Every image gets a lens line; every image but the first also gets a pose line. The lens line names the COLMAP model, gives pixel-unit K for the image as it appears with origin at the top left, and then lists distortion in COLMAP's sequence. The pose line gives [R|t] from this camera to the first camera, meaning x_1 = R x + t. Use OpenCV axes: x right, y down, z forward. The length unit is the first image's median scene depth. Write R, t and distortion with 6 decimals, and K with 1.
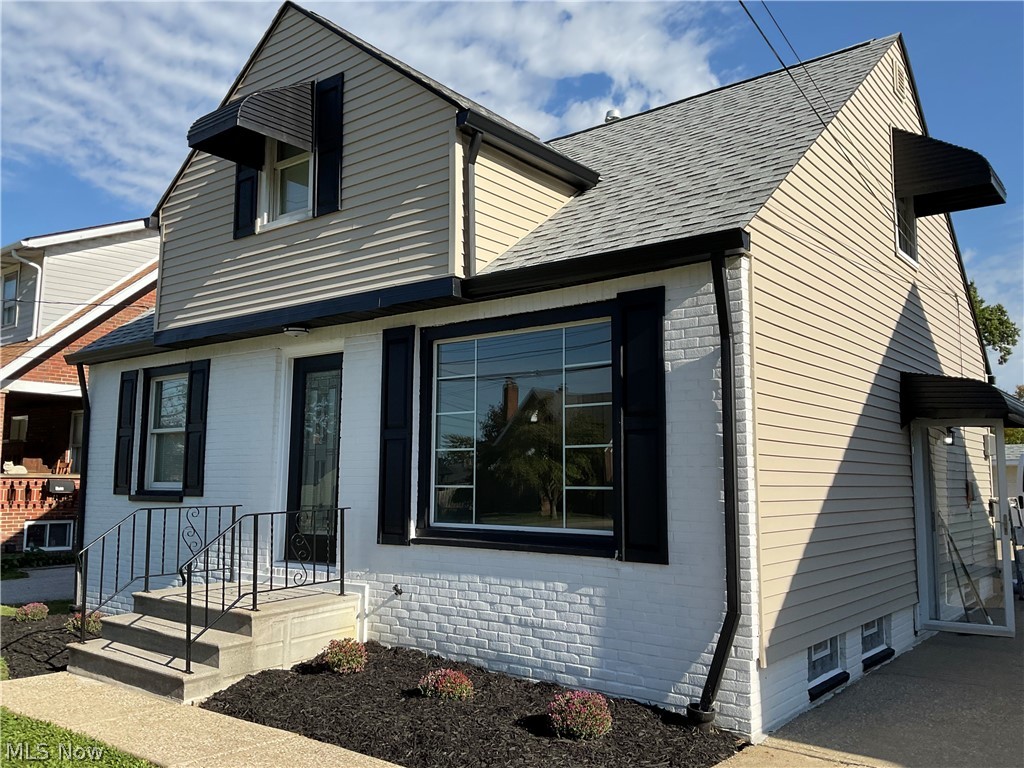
lens RADIAL K [[847.8, 0, 512.0], [0, 847.8, 384.0], [0, 0, 1]] dist [0.128813, -0.267143]
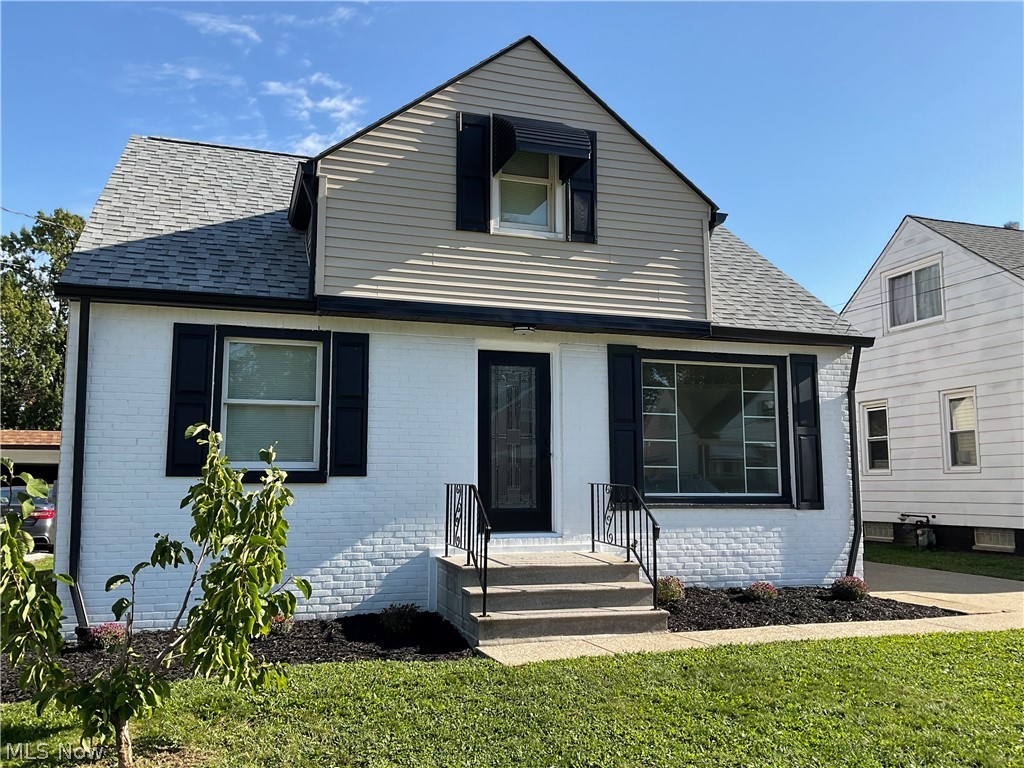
lens RADIAL K [[847.8, 0, 512.0], [0, 847.8, 384.0], [0, 0, 1]] dist [0.128813, -0.267143]
pose [[0.548680, 0.091880, 0.830968, -1.472975], [-0.093164, 0.994472, -0.048443, 0.081428], [-0.830825, -0.050837, 0.554207, 0.468347]]
